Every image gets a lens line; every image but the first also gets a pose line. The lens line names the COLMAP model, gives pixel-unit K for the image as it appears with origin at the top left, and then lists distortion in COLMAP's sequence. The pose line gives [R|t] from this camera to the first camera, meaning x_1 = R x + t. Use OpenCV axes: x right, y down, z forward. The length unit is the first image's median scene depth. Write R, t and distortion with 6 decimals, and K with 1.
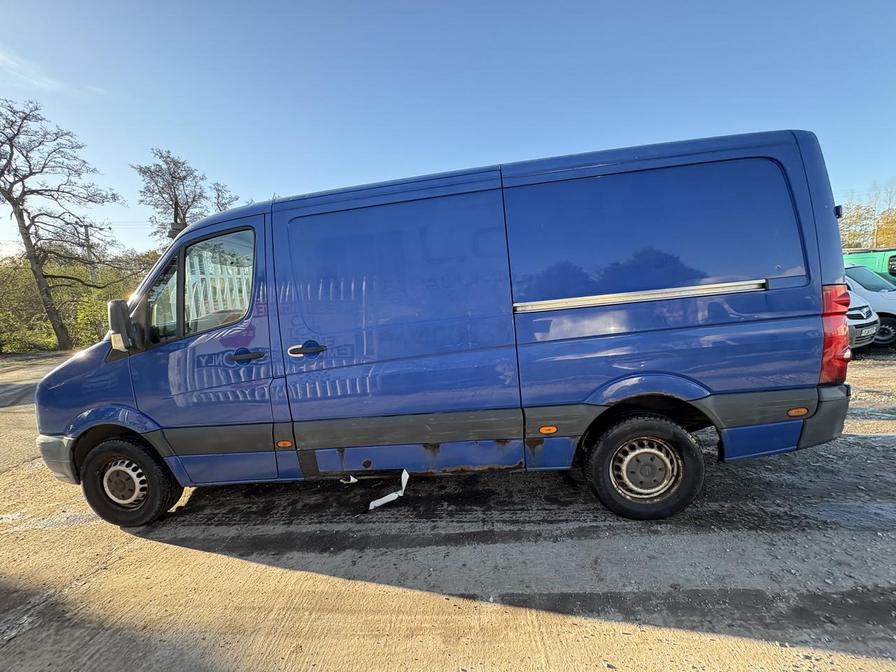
lens RADIAL K [[354.5, 0, 447.9], [0, 354.5, 331.3], [0, 0, 1]] dist [-0.000857, 0.000394]
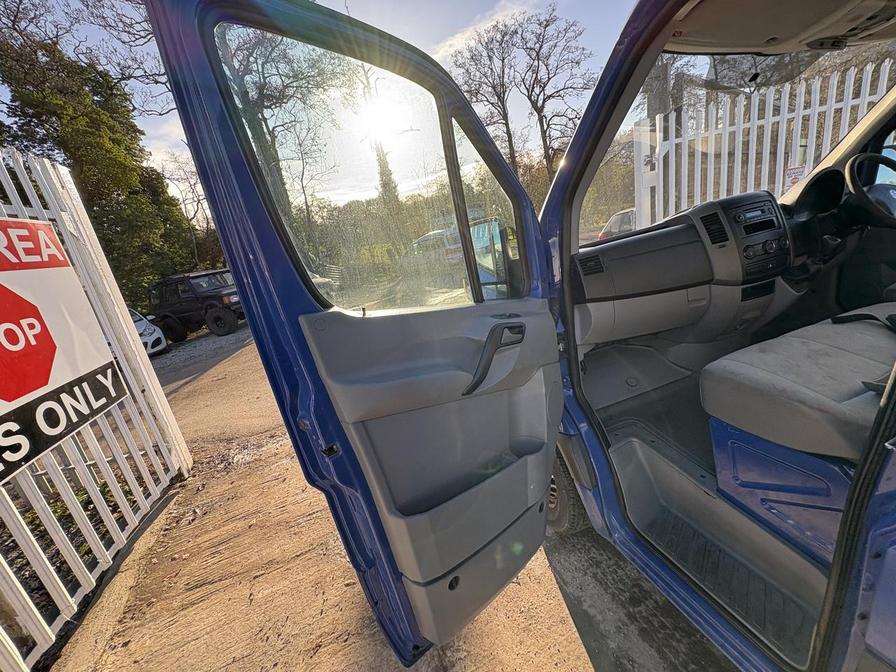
lens RADIAL K [[354.5, 0, 445.9], [0, 354.5, 338.5], [0, 0, 1]] dist [-0.000857, 0.000394]
pose [[0.415319, 0.258295, -0.872235, -0.047450], [0.061150, 0.948745, 0.310069, -0.007760], [0.907618, -0.182114, 0.378237, 0.068850]]
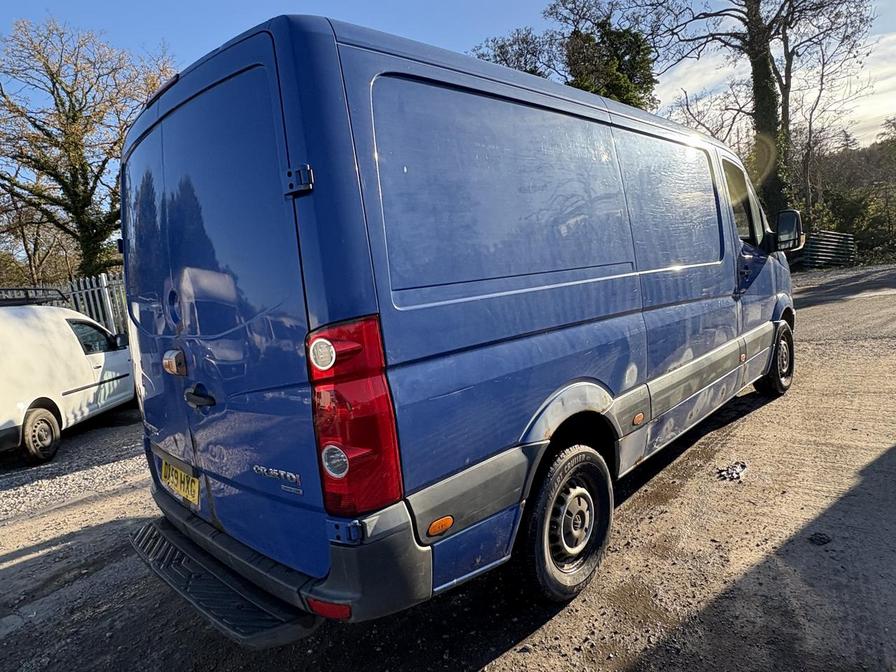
lens RADIAL K [[536.2, 0, 448.5], [0, 536.2, 336.1], [0, 0, 1]] dist [-0.008187, 0.004271]
pose [[-0.603310, 0.248773, -0.757713, 0.157348], [0.096049, 0.965852, 0.240632, -0.033888], [0.791702, 0.072398, -0.606603, 0.233343]]
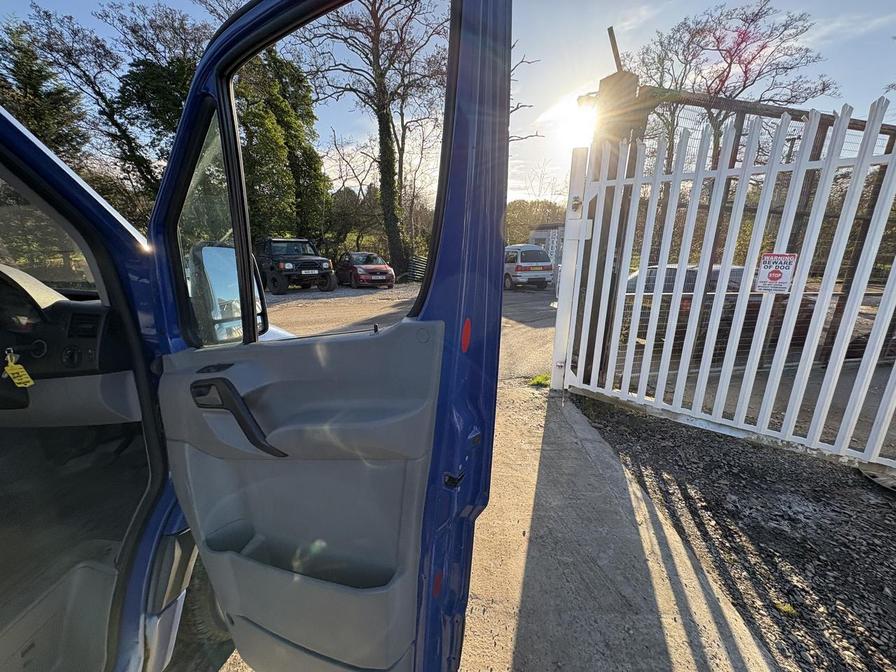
lens RADIAL K [[354.5, 0, 447.4], [0, 354.5, 334.5], [0, 0, 1]] dist [-0.000857, 0.000394]
pose [[-0.006251, 0.309019, -0.951035, -0.051415], [-0.109452, 0.945128, 0.307819, -0.023270], [0.993972, 0.106017, 0.027915, 0.238595]]
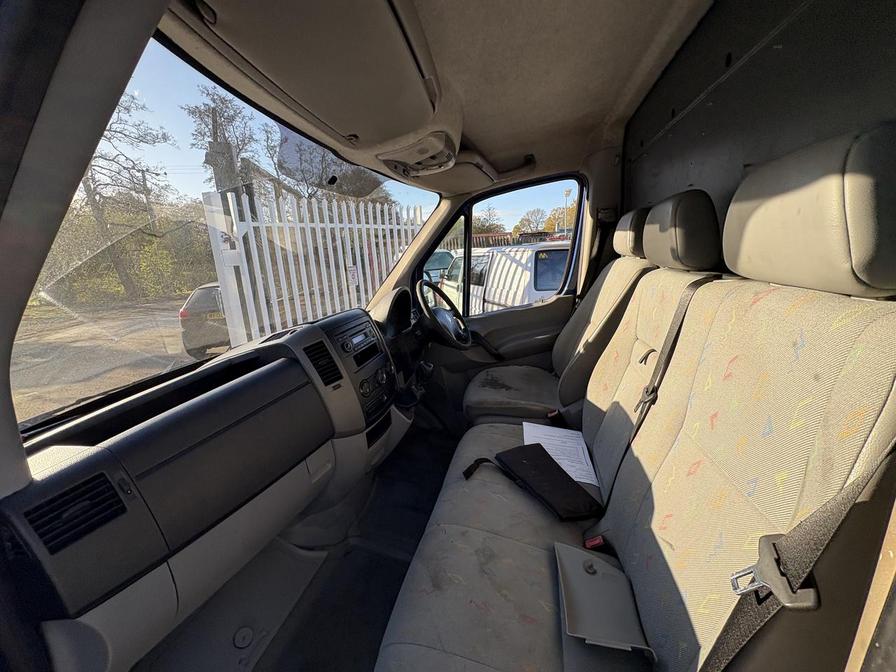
lens RADIAL K [[354.5, 0, 448.0], [0, 354.5, 335.7], [0, 0, 1]] dist [-0.000857, 0.000394]
pose [[0.992365, 0.046634, -0.114178, -0.067740], [-0.030210, 0.989468, 0.141563, -0.014340], [0.119577, -0.137033, 0.983323, 0.098842]]
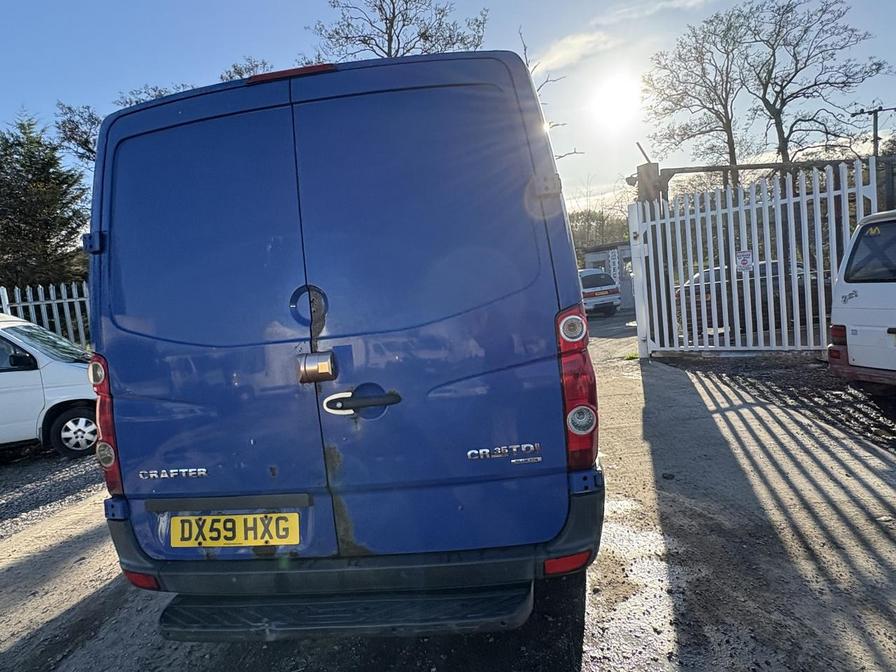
lens RADIAL K [[536.2, 0, 446.6], [0, 536.2, 334.2], [0, 0, 1]] dist [-0.008187, 0.004271]
pose [[-0.007542, 0.151729, -0.988393, 0.201970], [0.015165, 0.988325, 0.151603, -0.027789], [0.999857, -0.013846, -0.009755, 0.150664]]
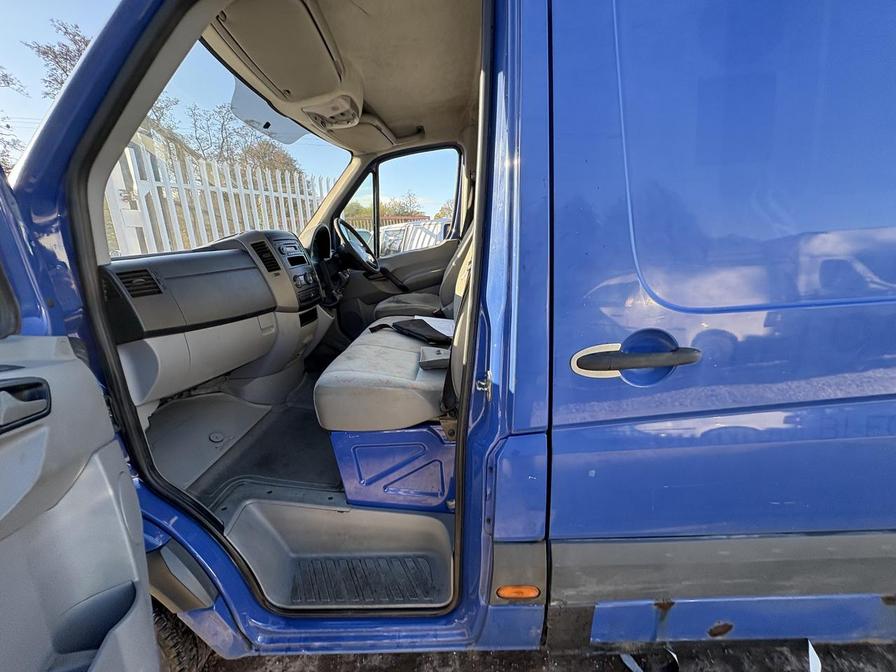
lens RADIAL K [[354.5, 0, 448.0], [0, 354.5, 338.4], [0, 0, 1]] dist [-0.000857, 0.000394]
pose [[0.994972, 0.023330, 0.097395, -0.061754], [-0.040008, 0.984113, 0.172977, -0.001519], [-0.091812, -0.176003, 0.980099, 0.072317]]
